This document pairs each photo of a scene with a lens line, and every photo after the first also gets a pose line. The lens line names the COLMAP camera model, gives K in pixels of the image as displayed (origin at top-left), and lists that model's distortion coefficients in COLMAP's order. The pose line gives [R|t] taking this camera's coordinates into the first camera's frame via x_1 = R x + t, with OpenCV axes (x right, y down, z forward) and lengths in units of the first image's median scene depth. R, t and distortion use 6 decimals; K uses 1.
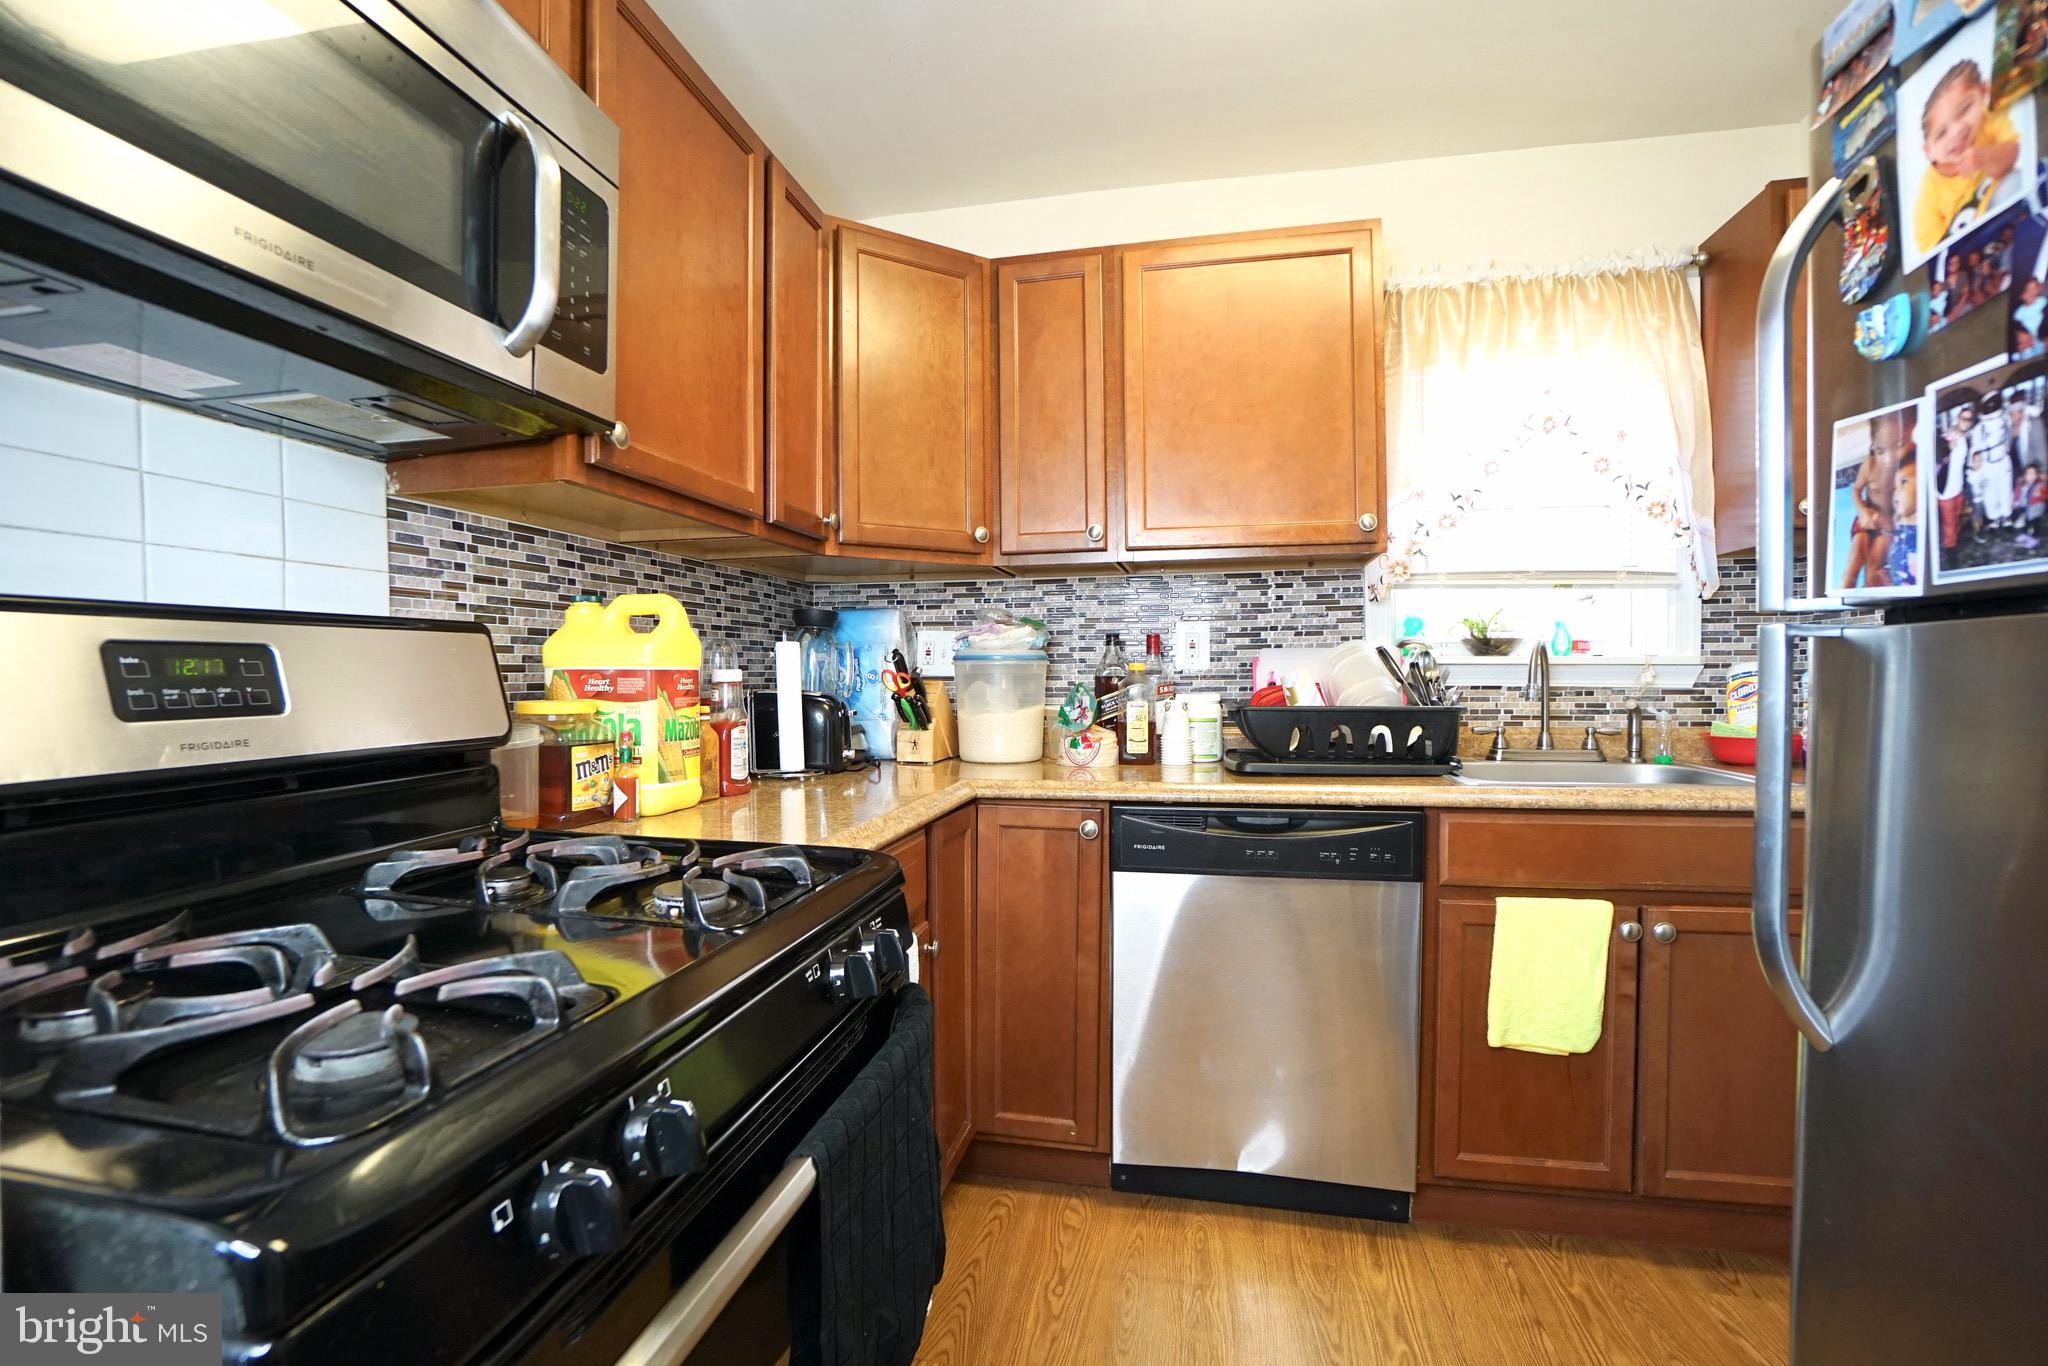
lens RADIAL K [[912.7, 0, 1012.0], [0, 912.7, 682.8], [0, 0, 1]] dist [-0.059844, 0.020639]
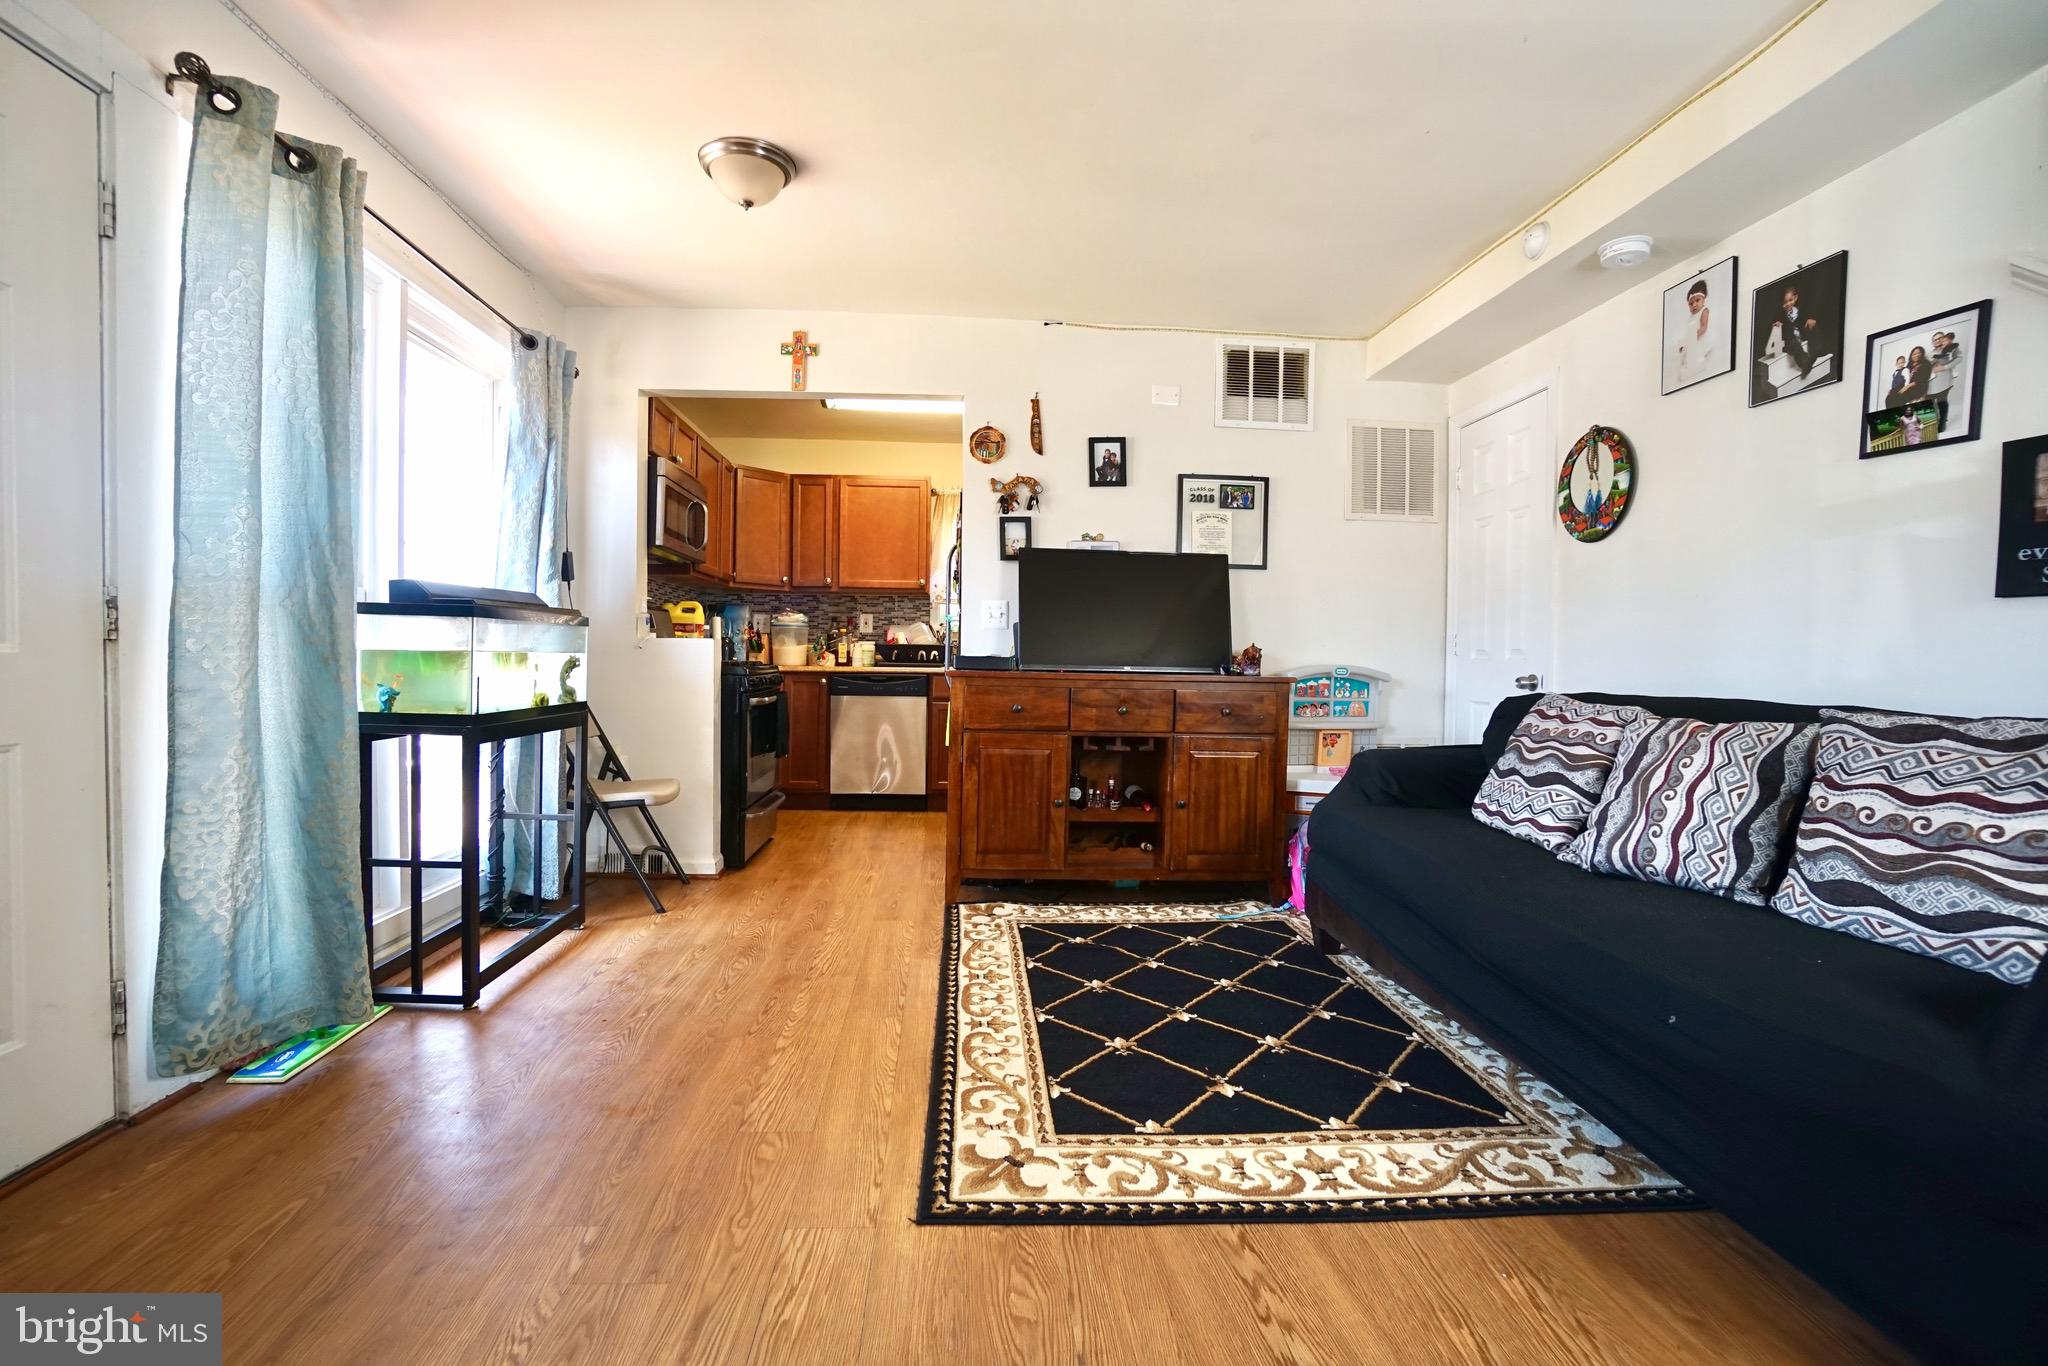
lens RADIAL K [[912.7, 0, 1014.8], [0, 912.7, 677.9], [0, 0, 1]] dist [-0.059844, 0.020639]
pose [[0.961323, 0.014317, 0.275053, -0.142910], [-0.016932, 0.999831, 0.007136, 0.120916], [-0.274904, -0.011518, 0.961403, -2.189031]]
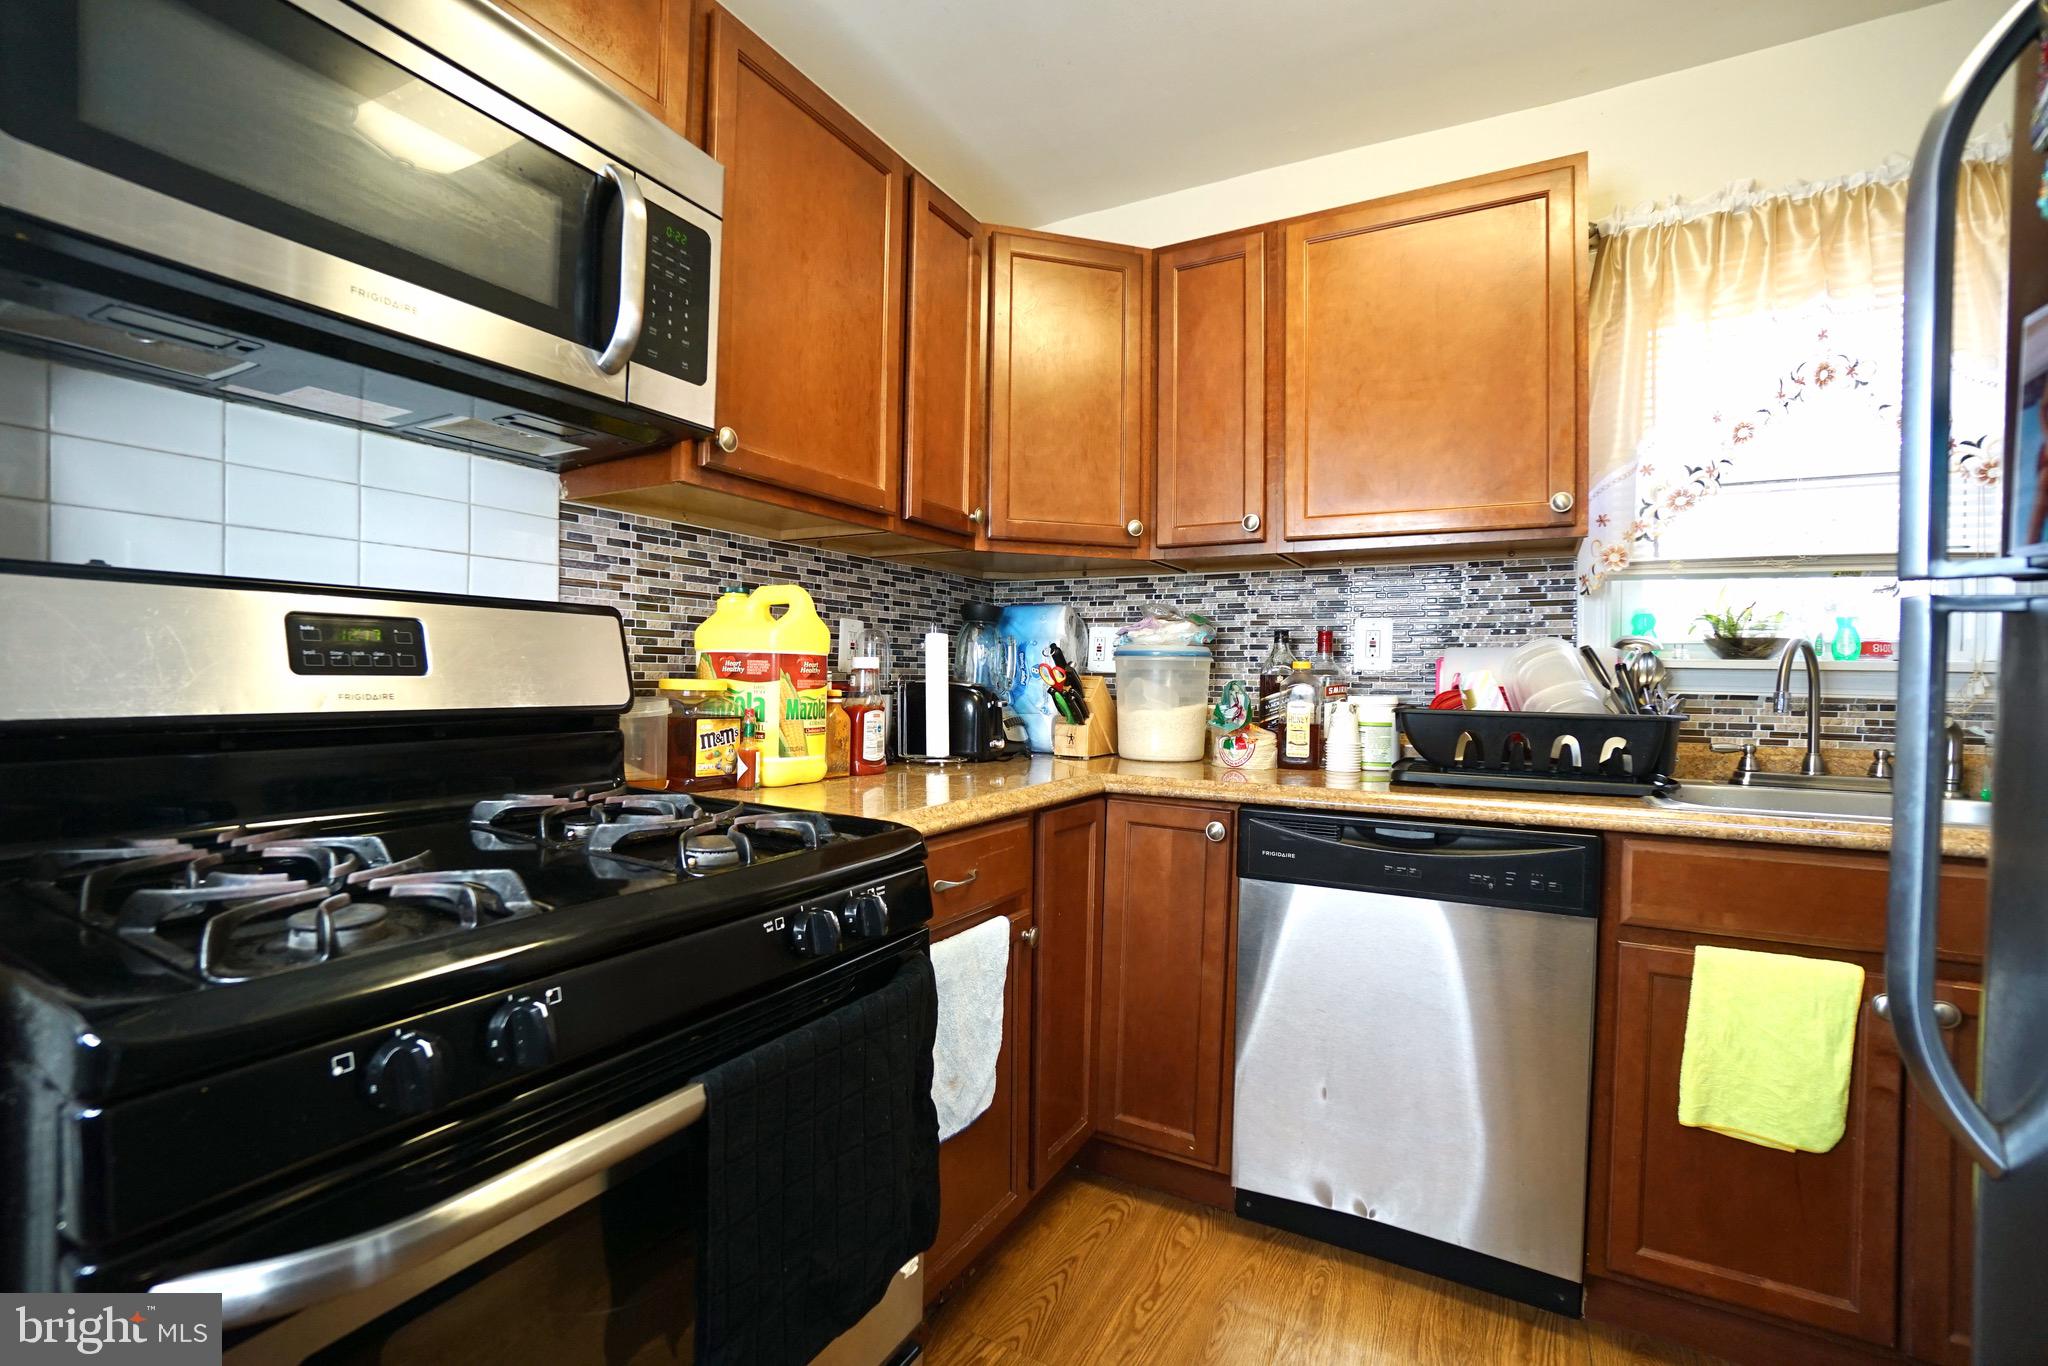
lens RADIAL K [[912.7, 0, 1013.5], [0, 912.7, 679.7], [0, 0, 1]] dist [-0.059844, 0.020639]
pose [[0.954740, 0.022496, -0.296591, 0.167994], [-0.025669, 0.999647, -0.006807, 0.014555], [0.296333, 0.014112, 0.954980, 0.026213]]
